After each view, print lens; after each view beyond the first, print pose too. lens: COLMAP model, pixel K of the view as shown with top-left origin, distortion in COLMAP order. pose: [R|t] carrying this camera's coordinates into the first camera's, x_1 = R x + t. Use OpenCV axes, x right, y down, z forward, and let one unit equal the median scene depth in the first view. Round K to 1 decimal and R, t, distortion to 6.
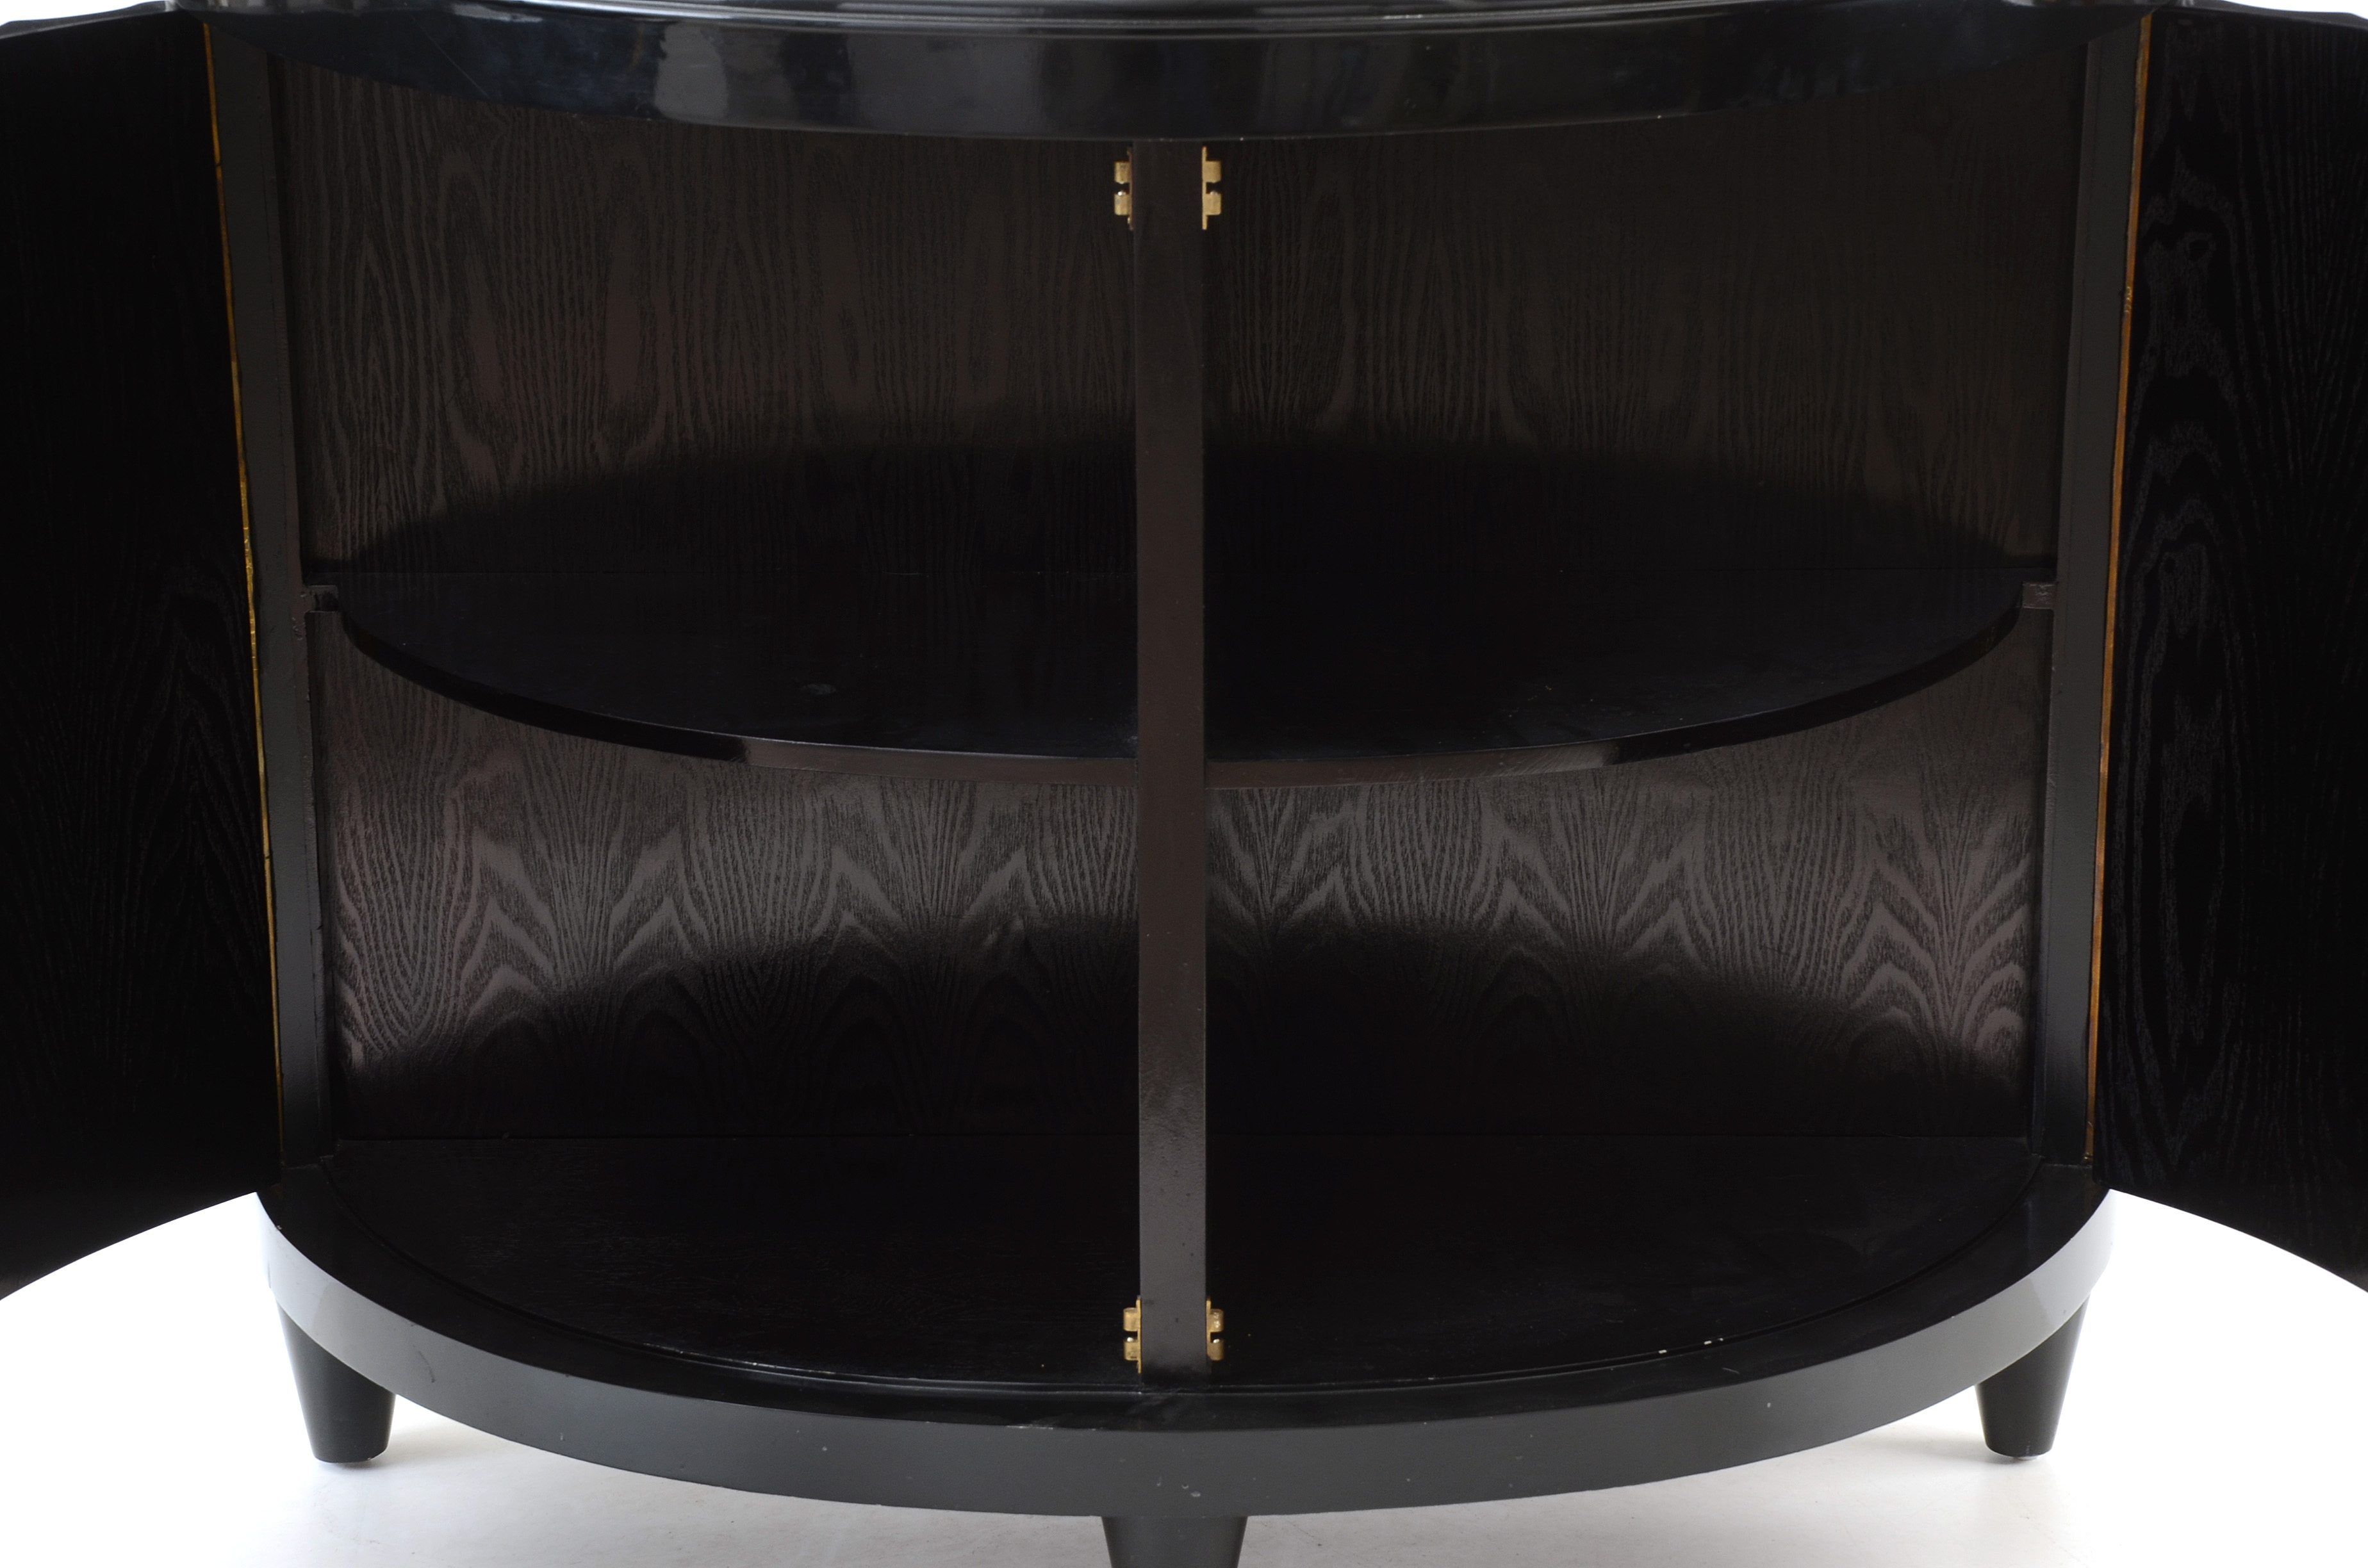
lens RADIAL K [[5501.4, 0, 1155.4], [0, 5501.4, 786.2], [0, 0, 1]] dist [0.102054, 2.114909]
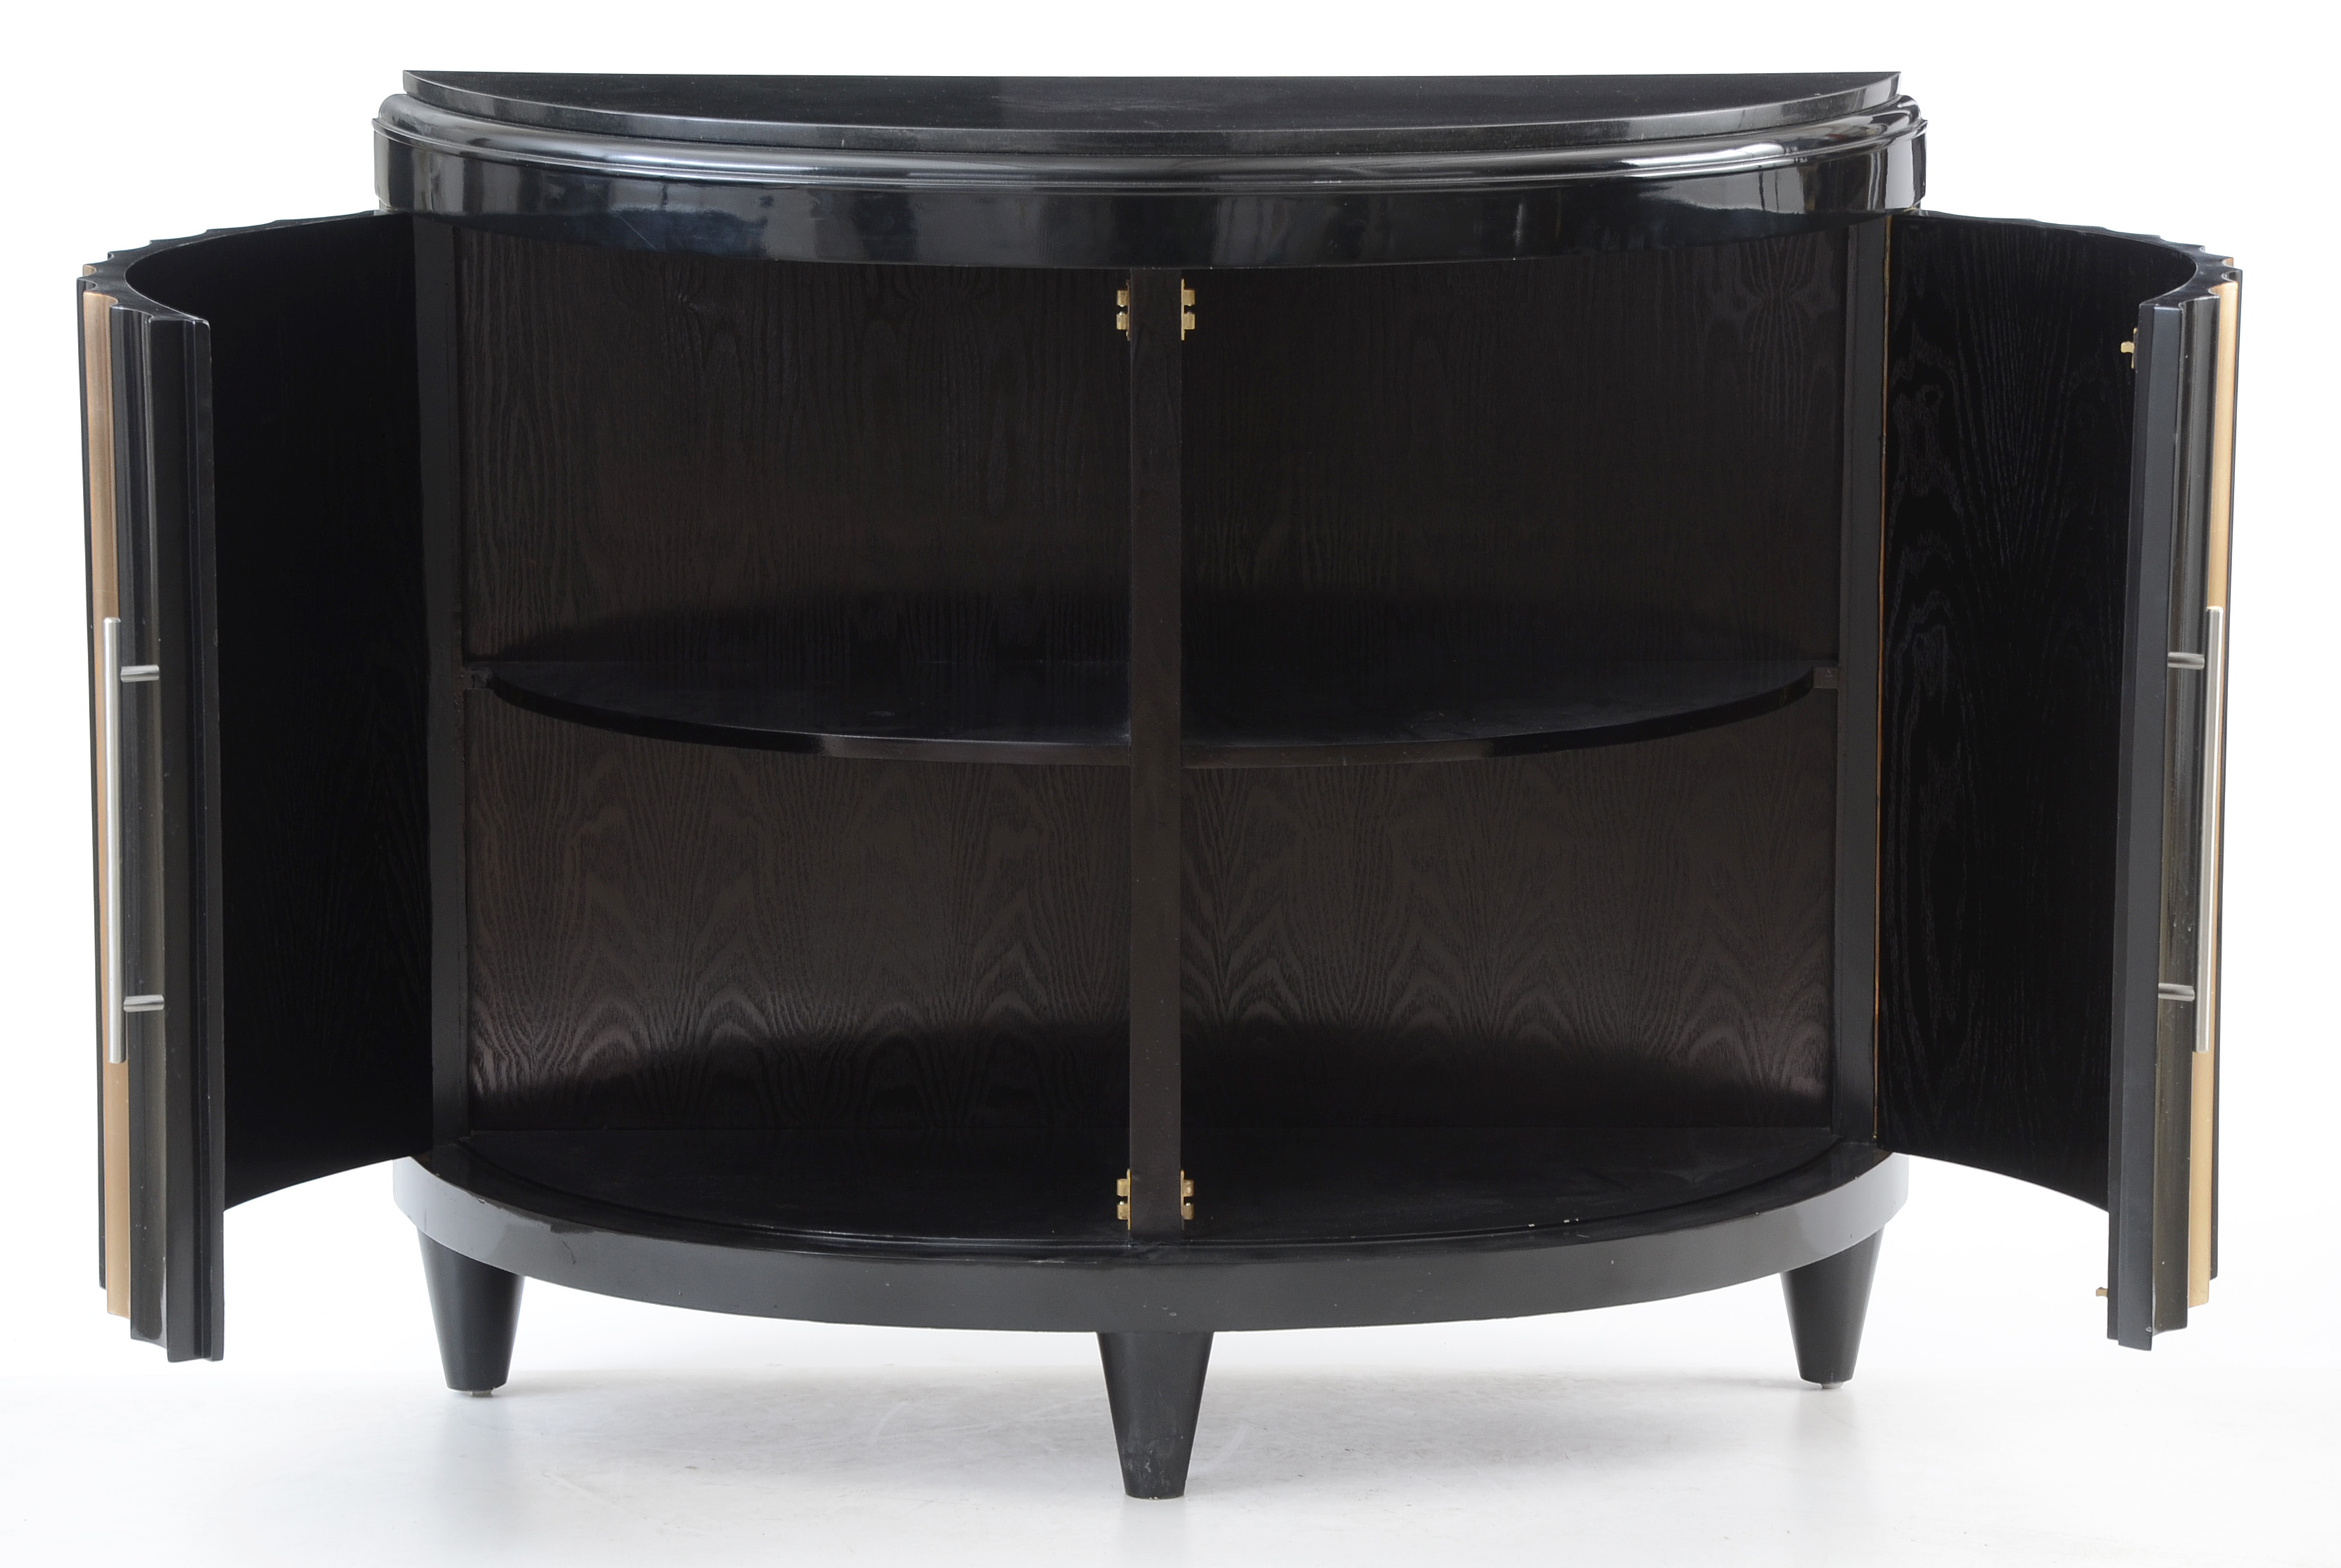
lens RADIAL K [[8103.6, 0, 1170.5], [0, 8103.6, 784.0], [0, 0, 1]] dist [-0.100539, 0.055768]
pose [[0.999661, 0.002709, 0.025891, -0.040669], [0.001006, 0.989810, -0.142390, 0.260562], [-0.026013, 0.142368, 0.989472, -0.859239]]
